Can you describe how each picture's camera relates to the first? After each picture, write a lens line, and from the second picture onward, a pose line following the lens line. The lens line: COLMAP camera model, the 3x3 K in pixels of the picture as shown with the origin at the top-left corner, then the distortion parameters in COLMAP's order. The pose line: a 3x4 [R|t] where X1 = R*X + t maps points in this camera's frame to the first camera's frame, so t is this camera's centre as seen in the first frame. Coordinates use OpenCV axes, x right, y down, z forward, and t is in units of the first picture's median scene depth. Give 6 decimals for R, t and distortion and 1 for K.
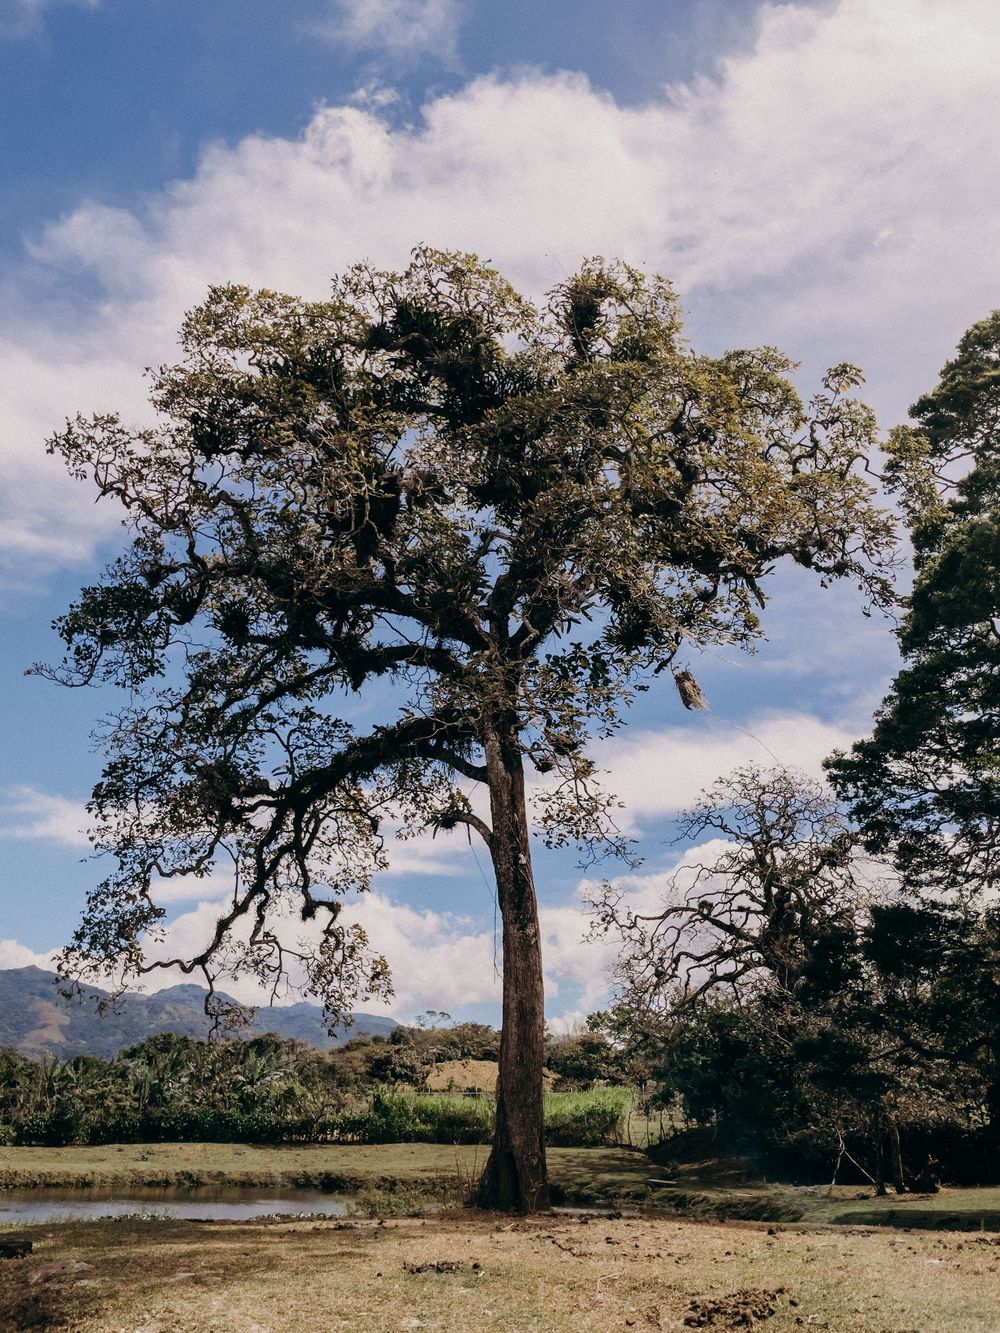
lens RADIAL K [[1095.5, 0, 501.4], [0, 1095.5, 665.8], [0, 0, 1]] dist [0.001208, -0.011445]
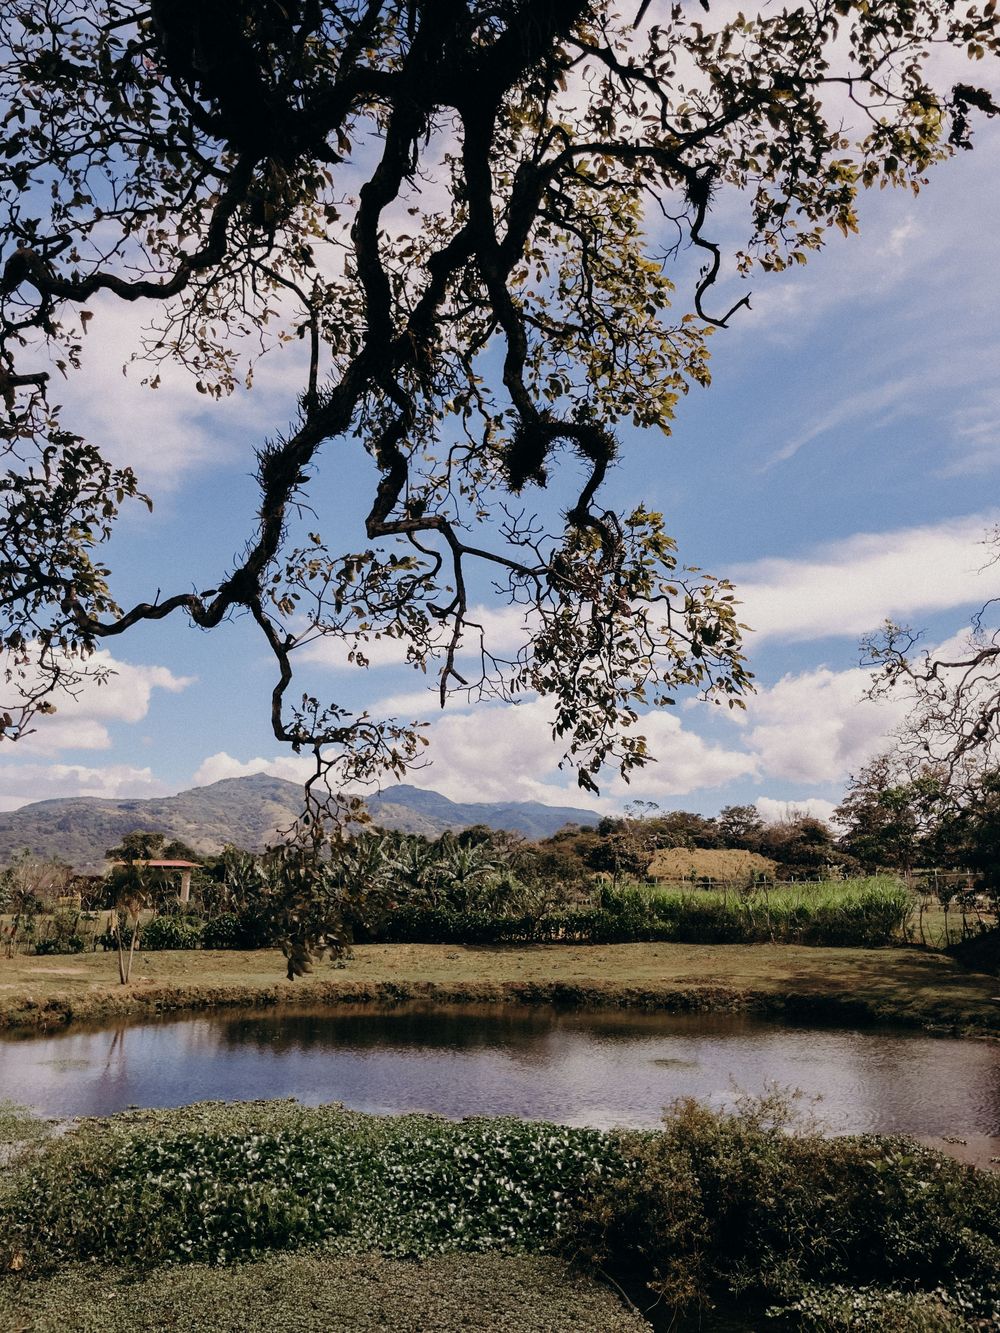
lens RADIAL K [[1095.5, 0, 499.8], [0, 1095.5, 666.5], [0, 0, 1]] dist [0.001208, -0.011445]
pose [[0.983523, -0.046765, -0.174630, -0.042136], [0.077229, 0.982071, 0.171963, 0.077325], [0.163457, -0.182616, 0.969501, 0.214529]]
